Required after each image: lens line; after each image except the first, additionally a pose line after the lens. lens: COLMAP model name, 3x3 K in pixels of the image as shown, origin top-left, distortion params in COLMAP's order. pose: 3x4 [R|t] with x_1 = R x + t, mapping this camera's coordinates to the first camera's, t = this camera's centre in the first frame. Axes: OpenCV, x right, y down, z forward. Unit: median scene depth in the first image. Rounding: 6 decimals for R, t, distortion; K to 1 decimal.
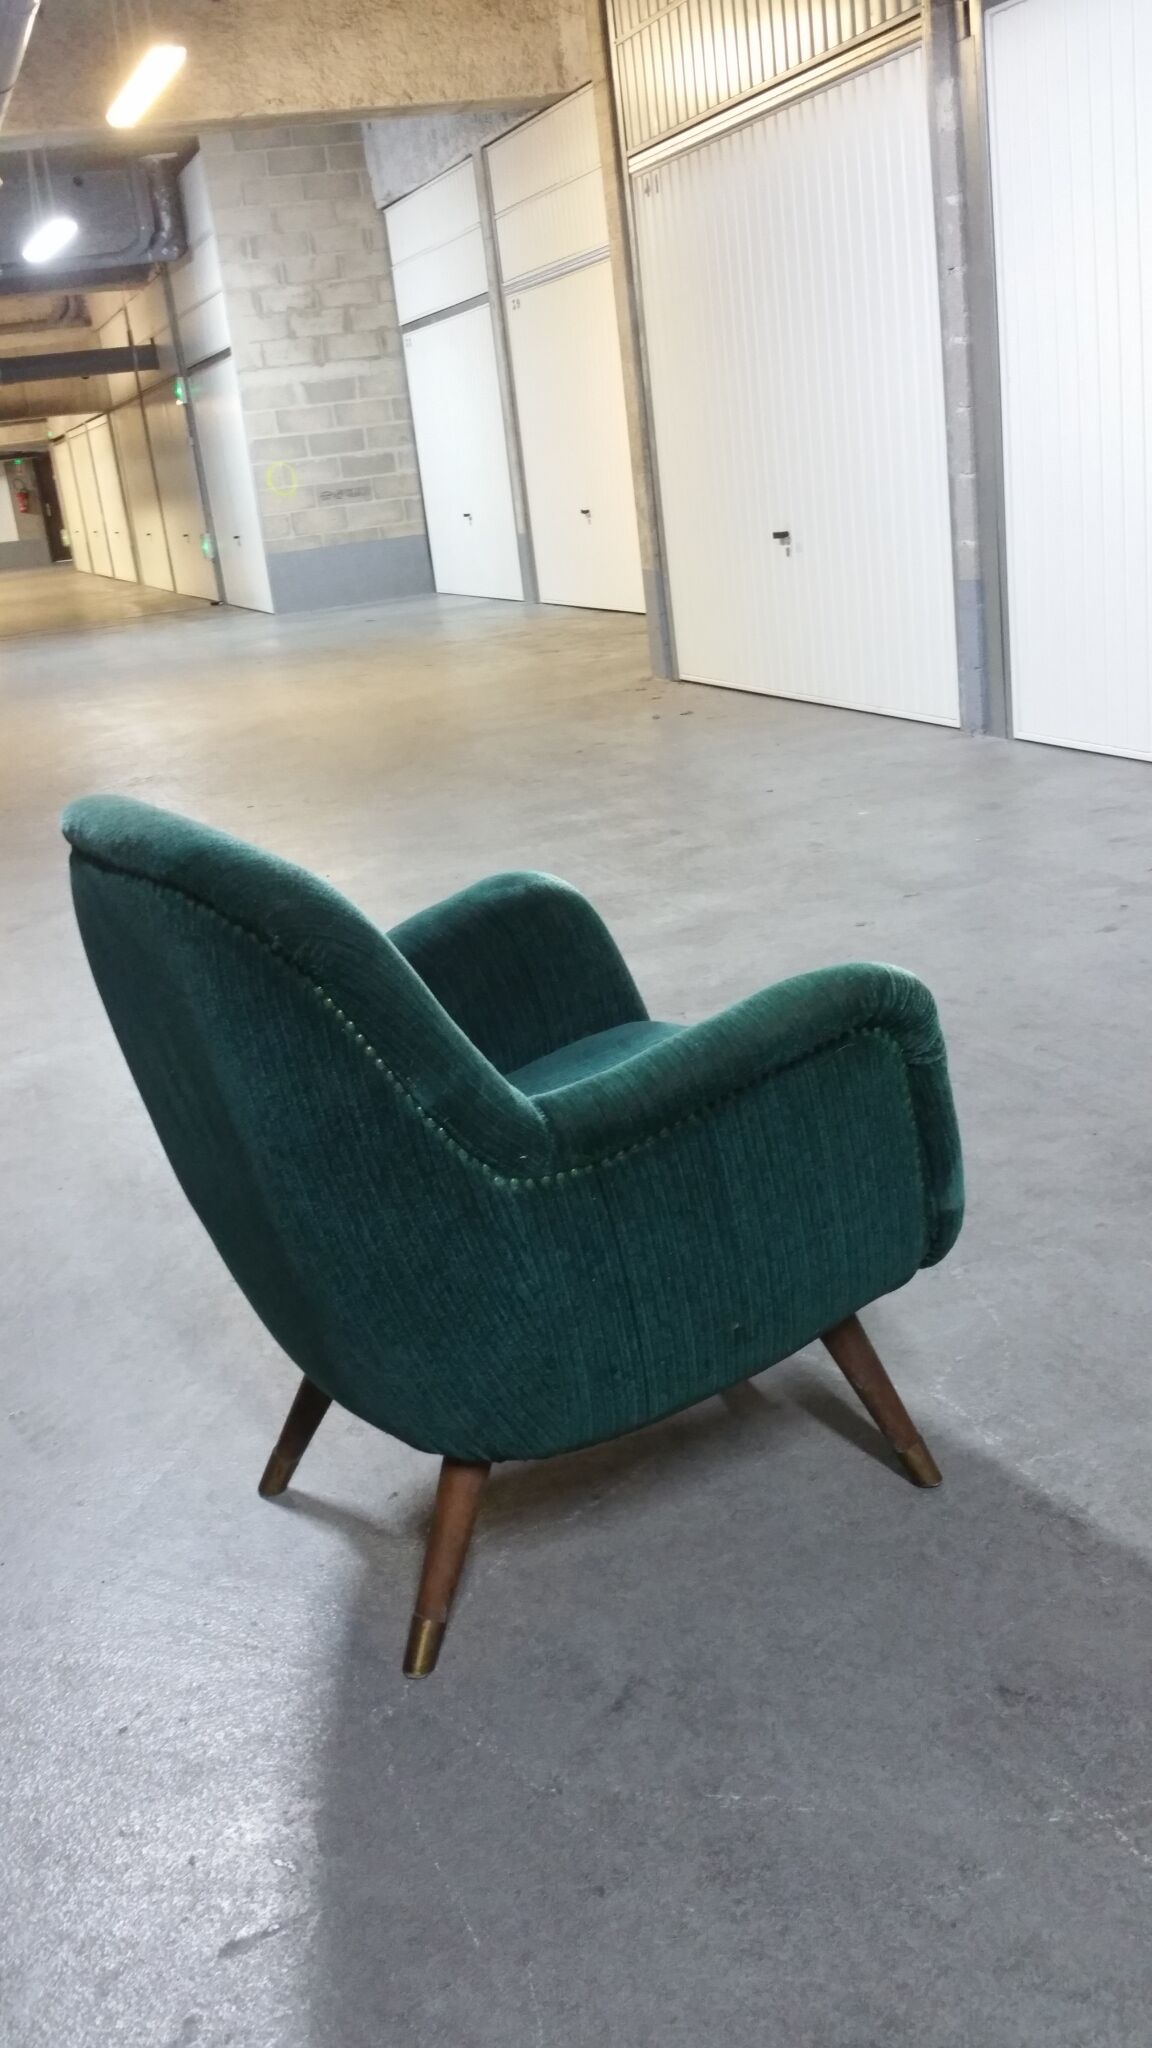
lens RADIAL K [[1908.8, 0, 540.2], [0, 1908.8, 1037.6], [0, 0, 1]] dist [0.167057, -0.387278]
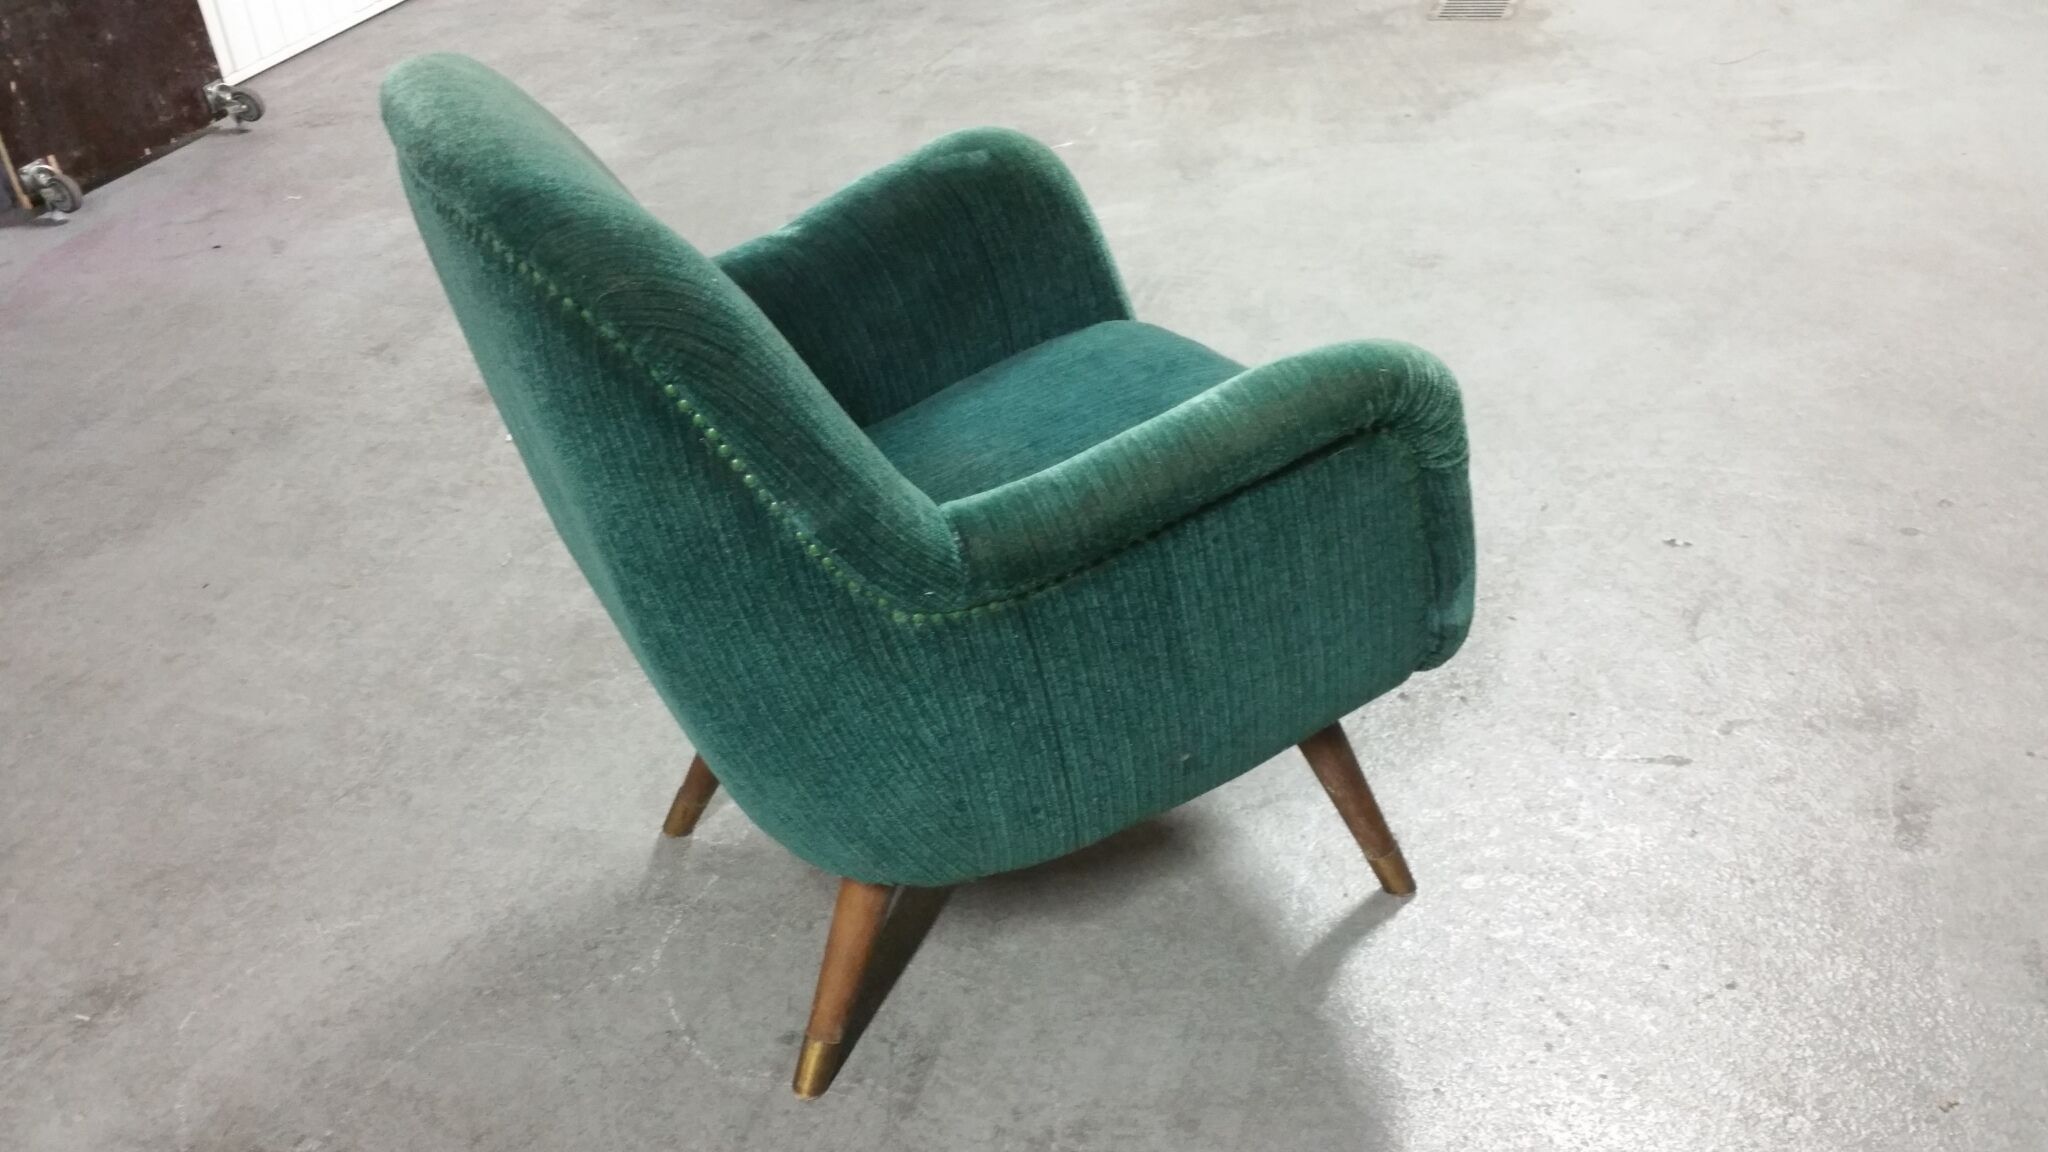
lens RADIAL K [[1905.9, 0, 1015.2], [0, 1905.9, 605.0], [0, 0, 1]] dist [0.179648, -0.422344]
pose [[0.998121, 0.055393, -0.026186, 0.048075], [-0.047021, 0.966514, 0.252271, -0.135224], [0.039284, -0.250565, 0.967302, 0.204701]]
